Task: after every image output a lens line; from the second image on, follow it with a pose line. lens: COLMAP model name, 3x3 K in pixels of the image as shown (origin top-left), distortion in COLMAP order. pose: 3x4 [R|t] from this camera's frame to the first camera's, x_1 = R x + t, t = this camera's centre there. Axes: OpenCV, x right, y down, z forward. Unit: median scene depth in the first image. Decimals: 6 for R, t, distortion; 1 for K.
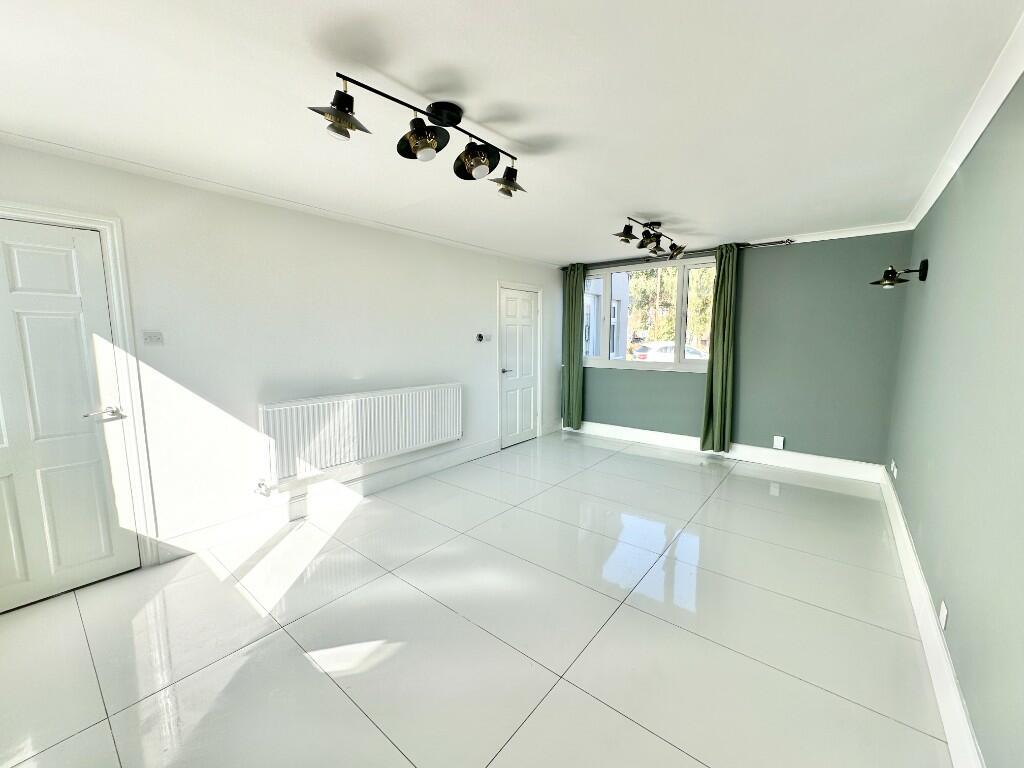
lens RADIAL K [[406.2, 0, 513.0], [0, 406.2, 389.3], [0, 0, 1]] dist [-0.002653, 0.000327]
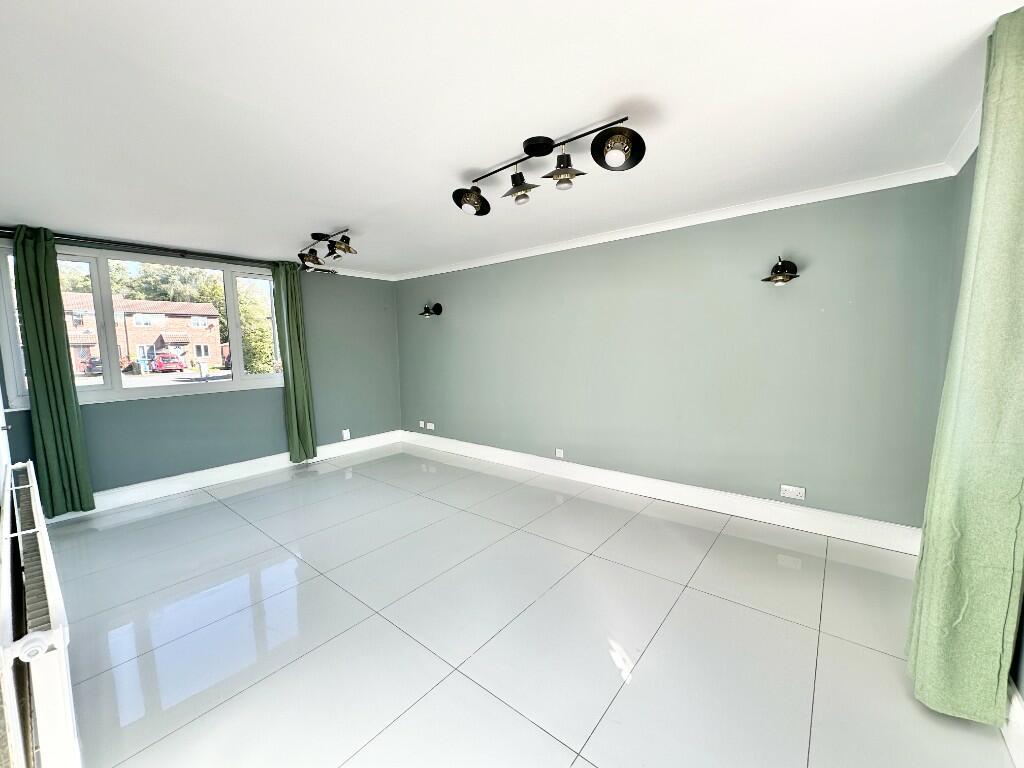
lens RADIAL K [[406.2, 0, 515.5], [0, 406.2, 377.2], [0, 0, 1]] dist [-0.002653, 0.000327]
pose [[0.003133, -0.075486, 0.997142, -0.497651], [0.152427, 0.985531, 0.074128, -0.047762], [-0.988310, 0.151759, 0.014594, 0.415839]]
